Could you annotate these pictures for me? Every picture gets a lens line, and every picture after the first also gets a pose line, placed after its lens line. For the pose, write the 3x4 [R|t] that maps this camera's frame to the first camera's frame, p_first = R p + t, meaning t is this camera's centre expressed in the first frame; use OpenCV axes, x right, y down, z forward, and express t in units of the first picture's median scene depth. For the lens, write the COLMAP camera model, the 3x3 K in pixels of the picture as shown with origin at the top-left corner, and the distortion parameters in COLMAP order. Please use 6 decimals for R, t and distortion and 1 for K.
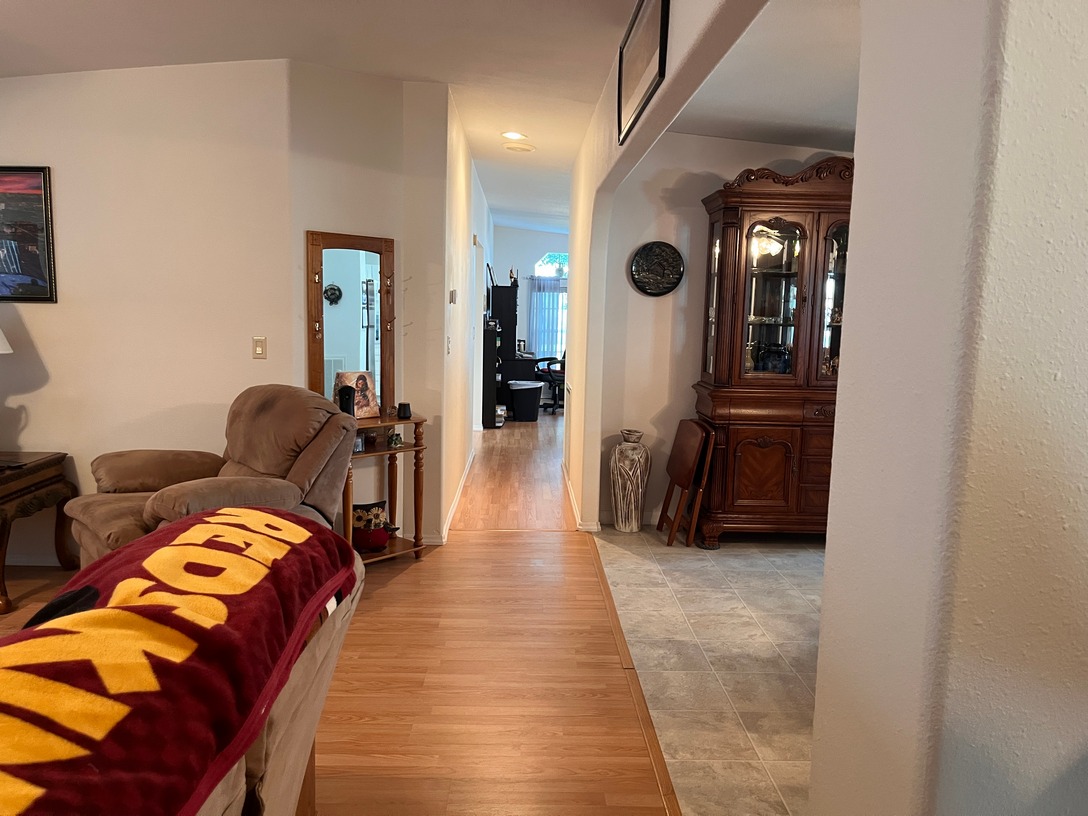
lens RADIAL K [[829.4, 0, 543.8], [0, 829.4, 413.6], [0, 0, 1]] dist [0.050418, -0.075625]
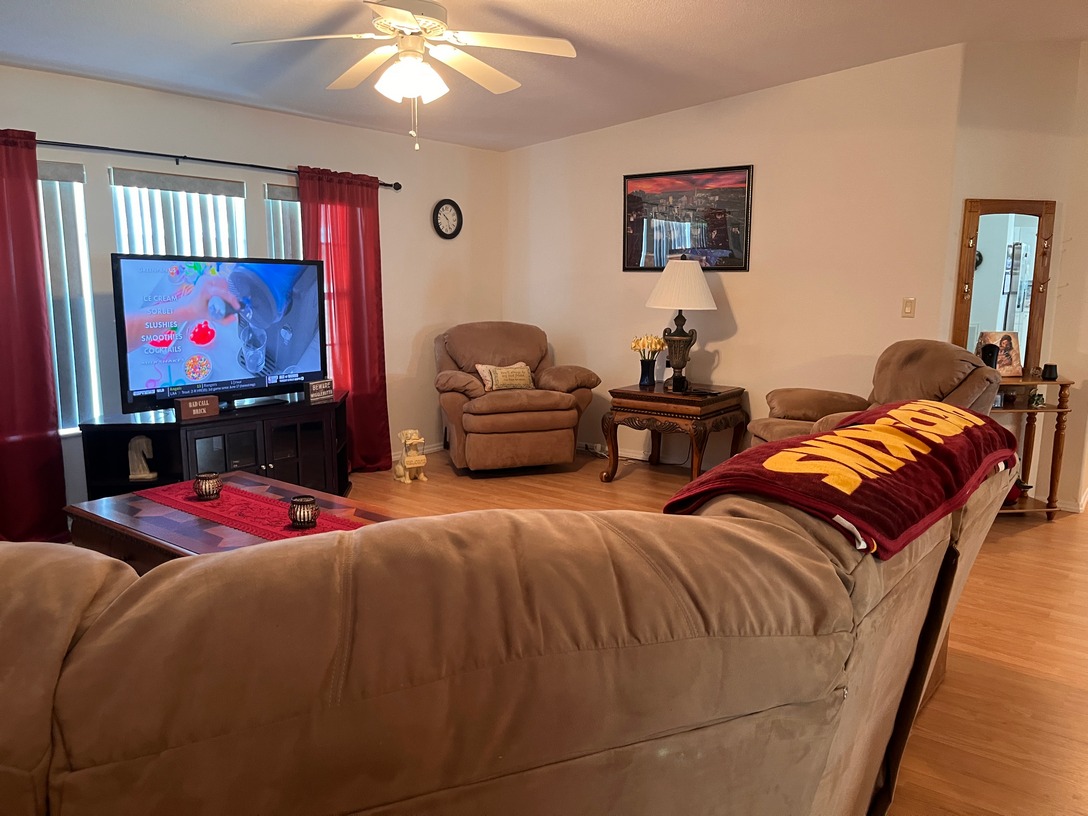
lens RADIAL K [[829.4, 0, 542.8], [0, 829.4, 415.5], [0, 0, 1]] dist [0.050418, -0.075625]
pose [[0.762942, 0.092931, -0.639753, 0.016229], [-0.069600, 0.995669, 0.061631, 0.028966], [0.642710, -0.002494, 0.766106, -0.170638]]
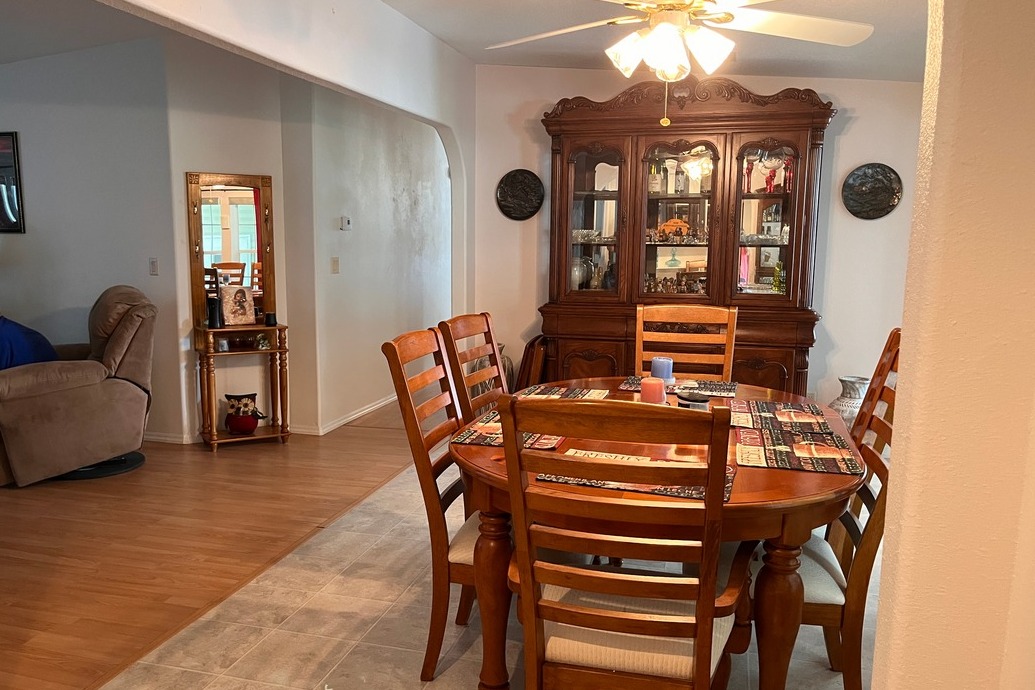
lens RADIAL K [[831.2, 0, 503.4], [0, 831.2, 363.0], [0, 0, 1]] dist [0.008404, 0.001890]
pose [[0.956654, 0.029276, -0.289751, 0.493566], [-0.023357, 0.999442, 0.023868, 0.022725], [0.290288, -0.016065, 0.956804, -0.053083]]
